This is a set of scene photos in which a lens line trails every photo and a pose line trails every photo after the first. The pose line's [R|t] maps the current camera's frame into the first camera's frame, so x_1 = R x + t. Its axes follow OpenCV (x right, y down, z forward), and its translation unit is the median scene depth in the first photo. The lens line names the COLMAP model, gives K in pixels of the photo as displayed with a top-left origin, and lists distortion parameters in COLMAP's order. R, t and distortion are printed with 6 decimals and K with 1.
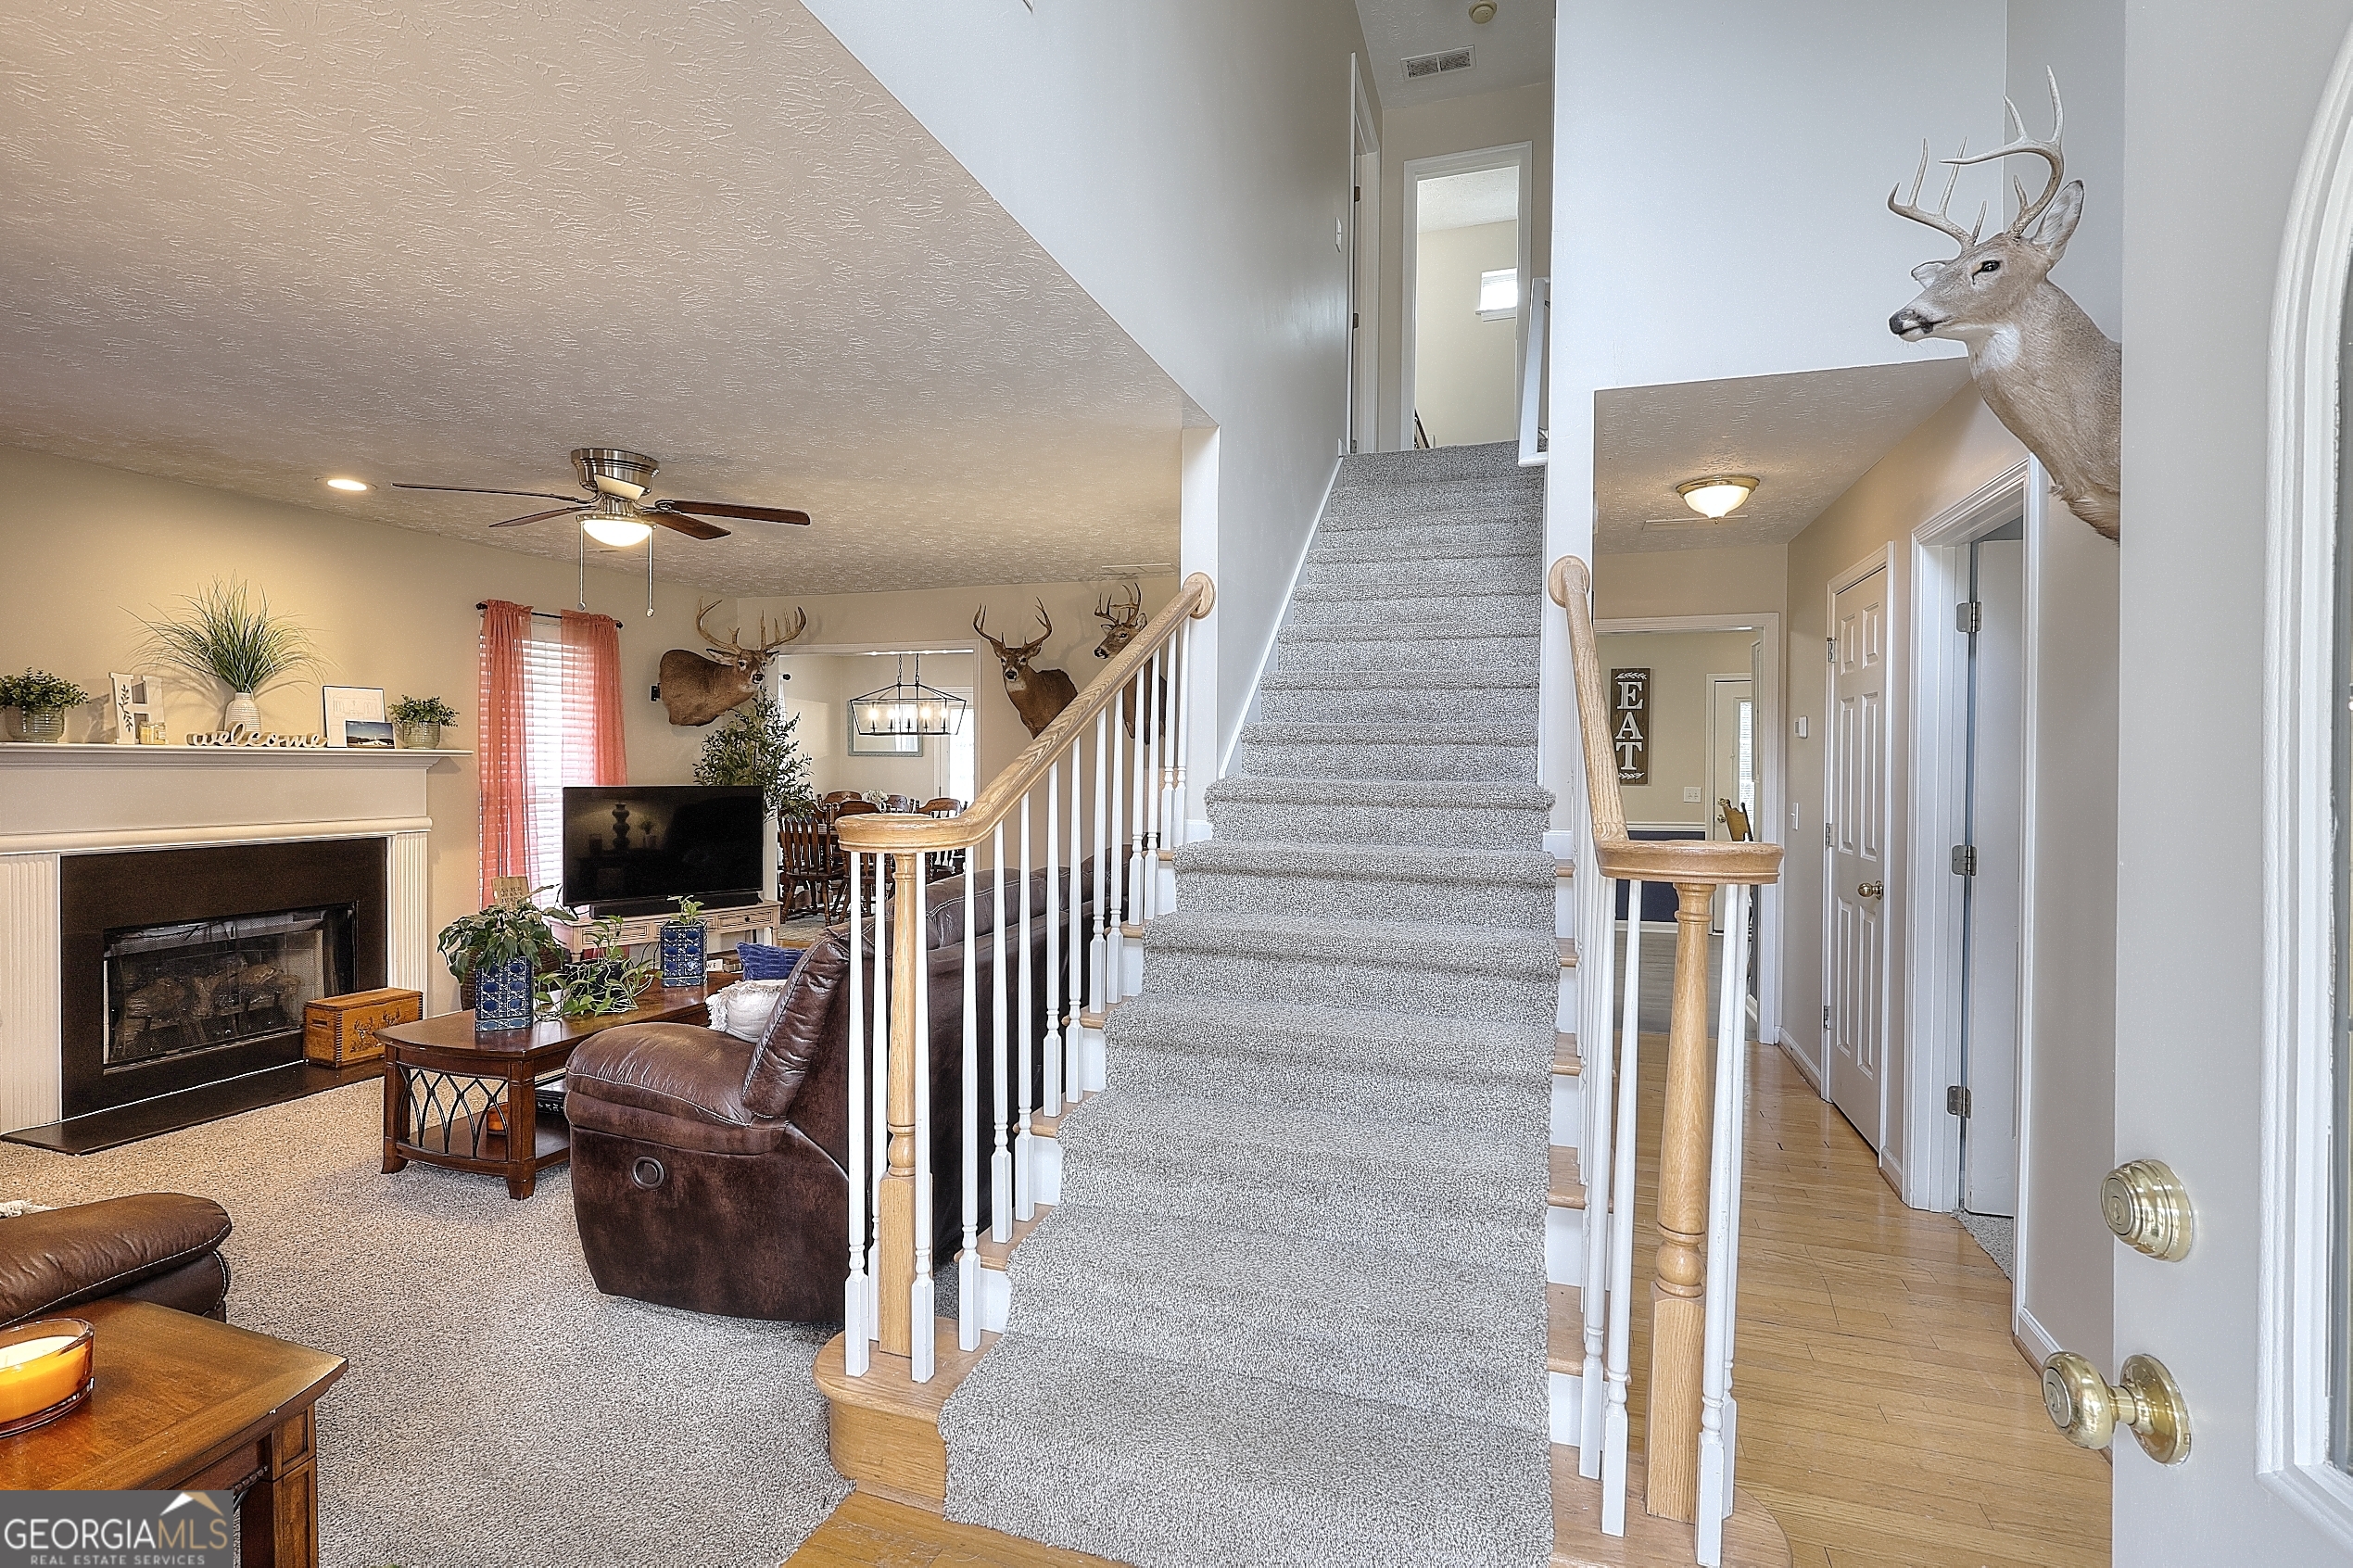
lens RADIAL K [[1090.9, 0, 1176.1], [0, 1090.9, 765.8], [0, 0, 1]] dist [-0.001786, 0.000963]
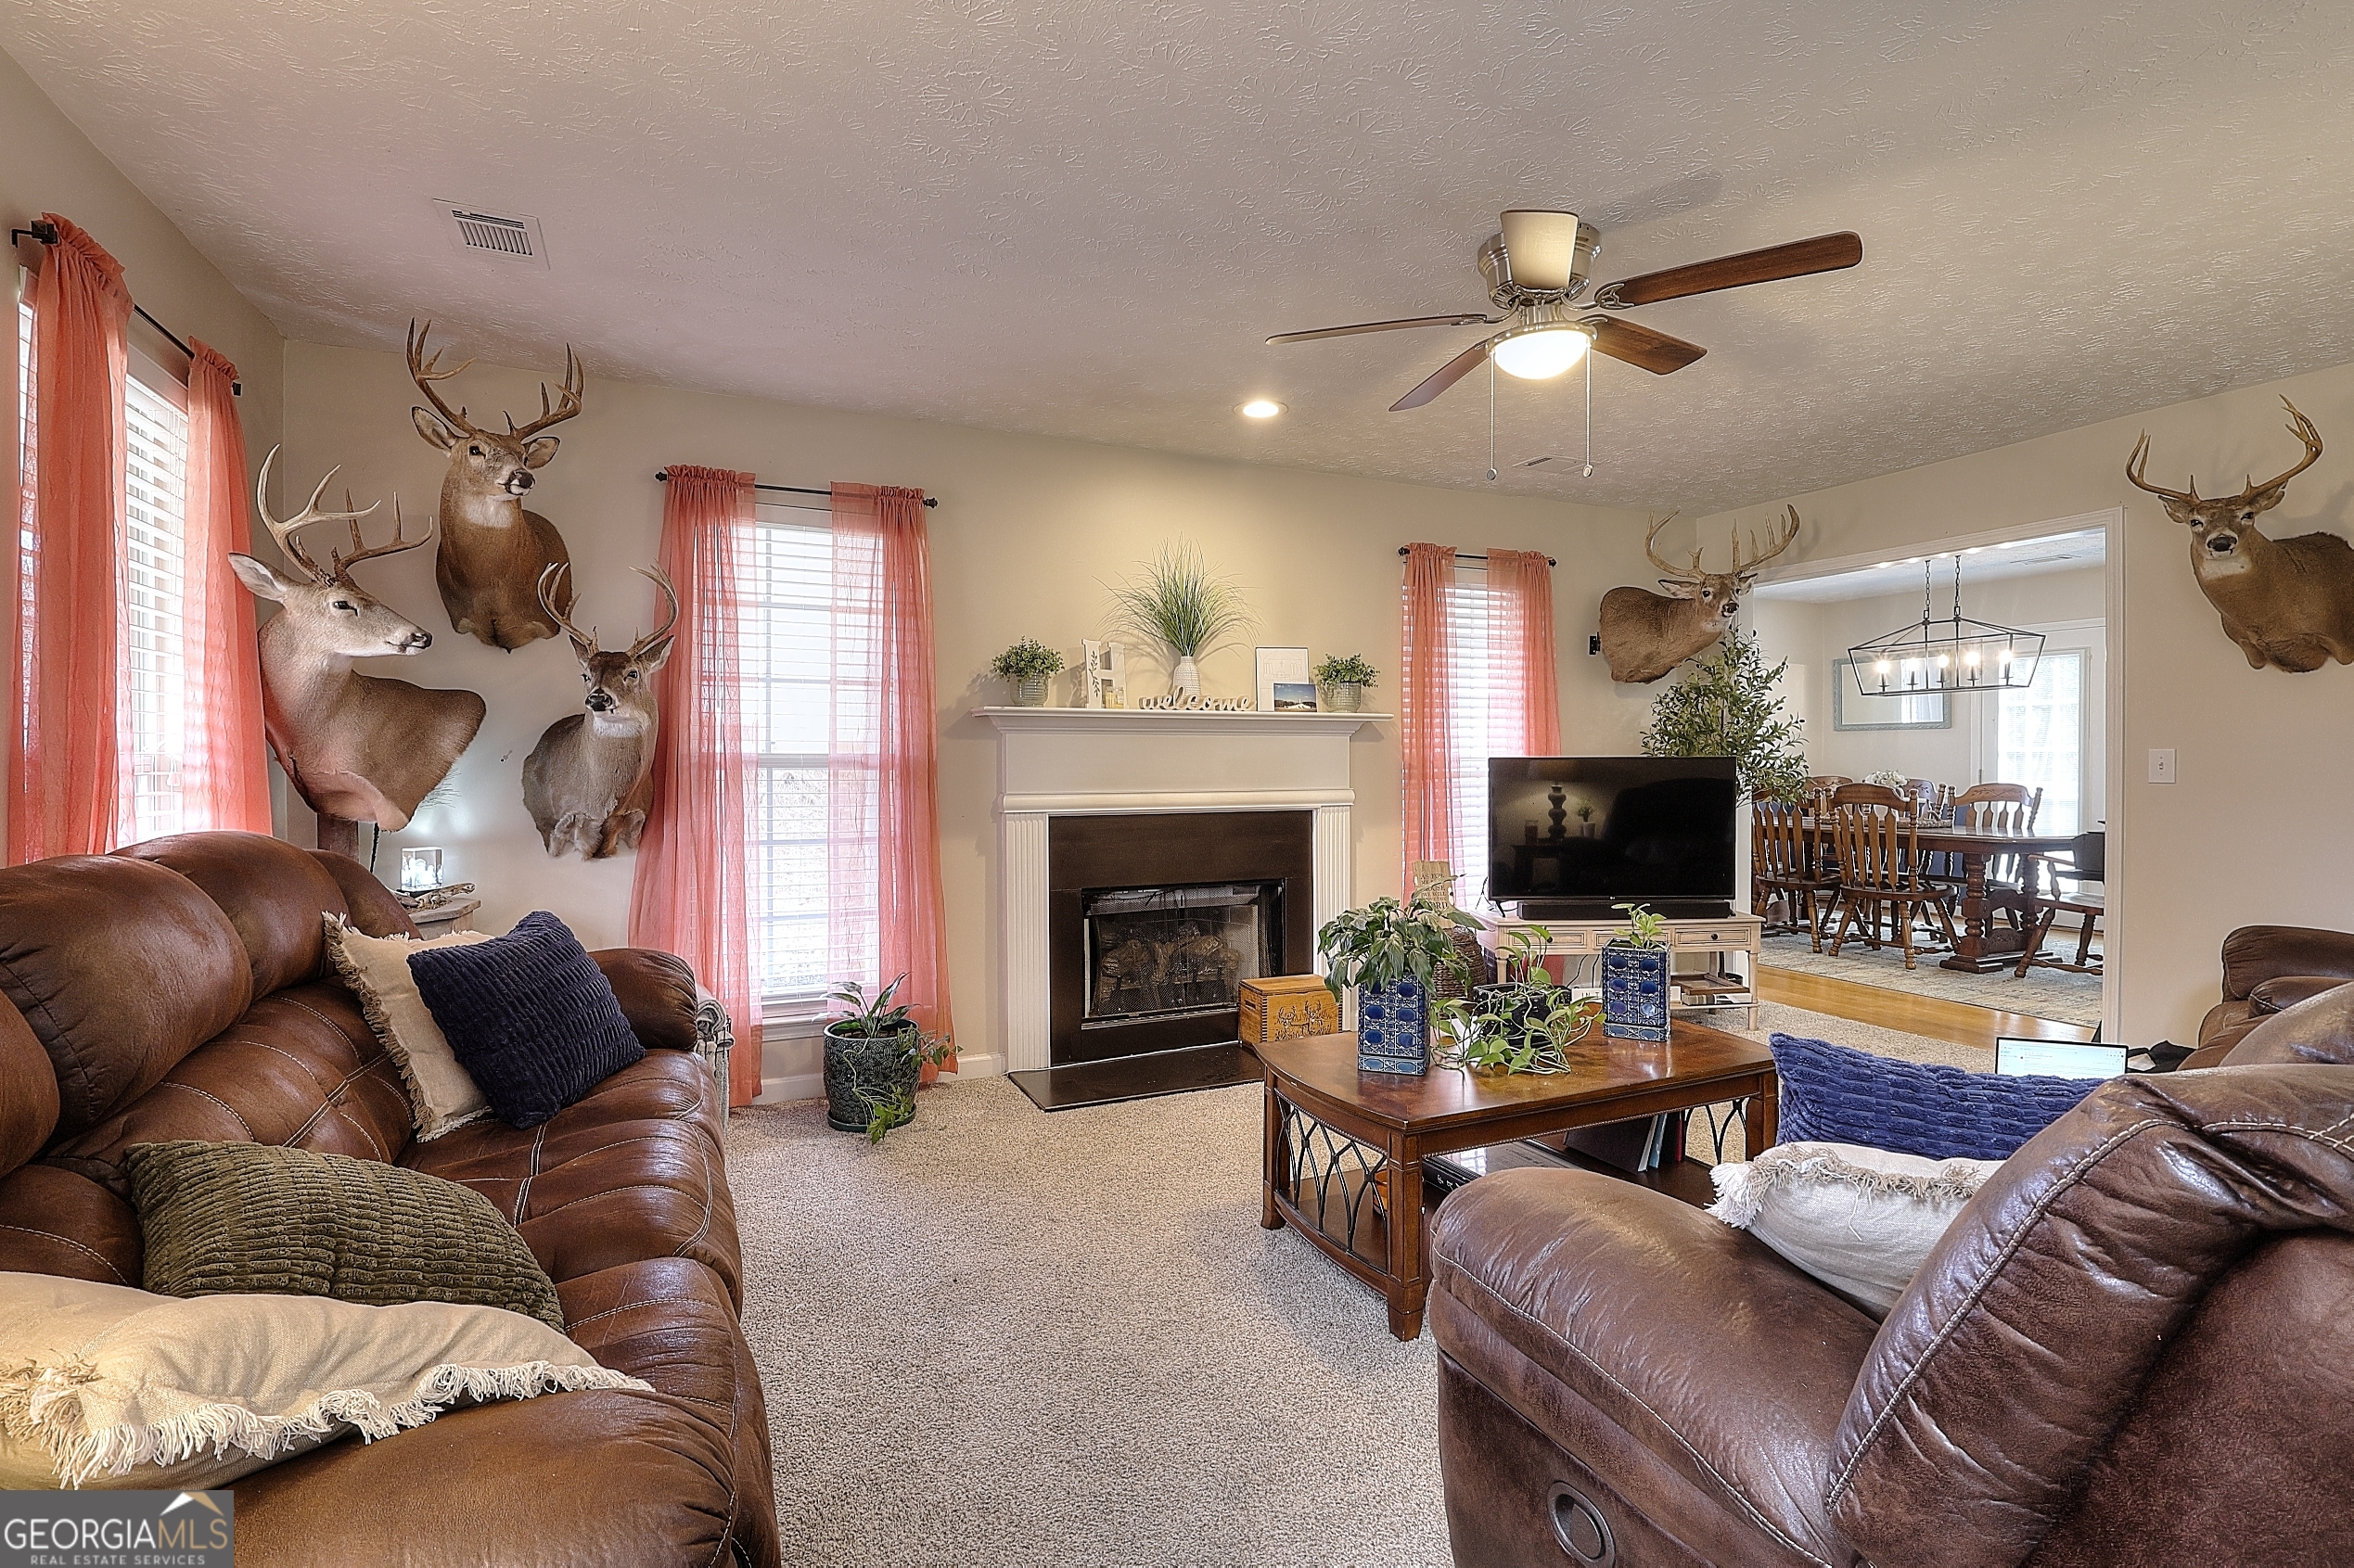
lens RADIAL K [[1129.1, 0, 1177.0], [0, 1129.1, 784.0], [0, 0, 1]] dist [-0.003397, 0.000691]
pose [[0.697177, 0.008193, -0.716852, -0.123750], [0.006944, 0.999811, 0.018180, 0.025420], [0.716865, -0.017653, 0.696988, 0.257992]]
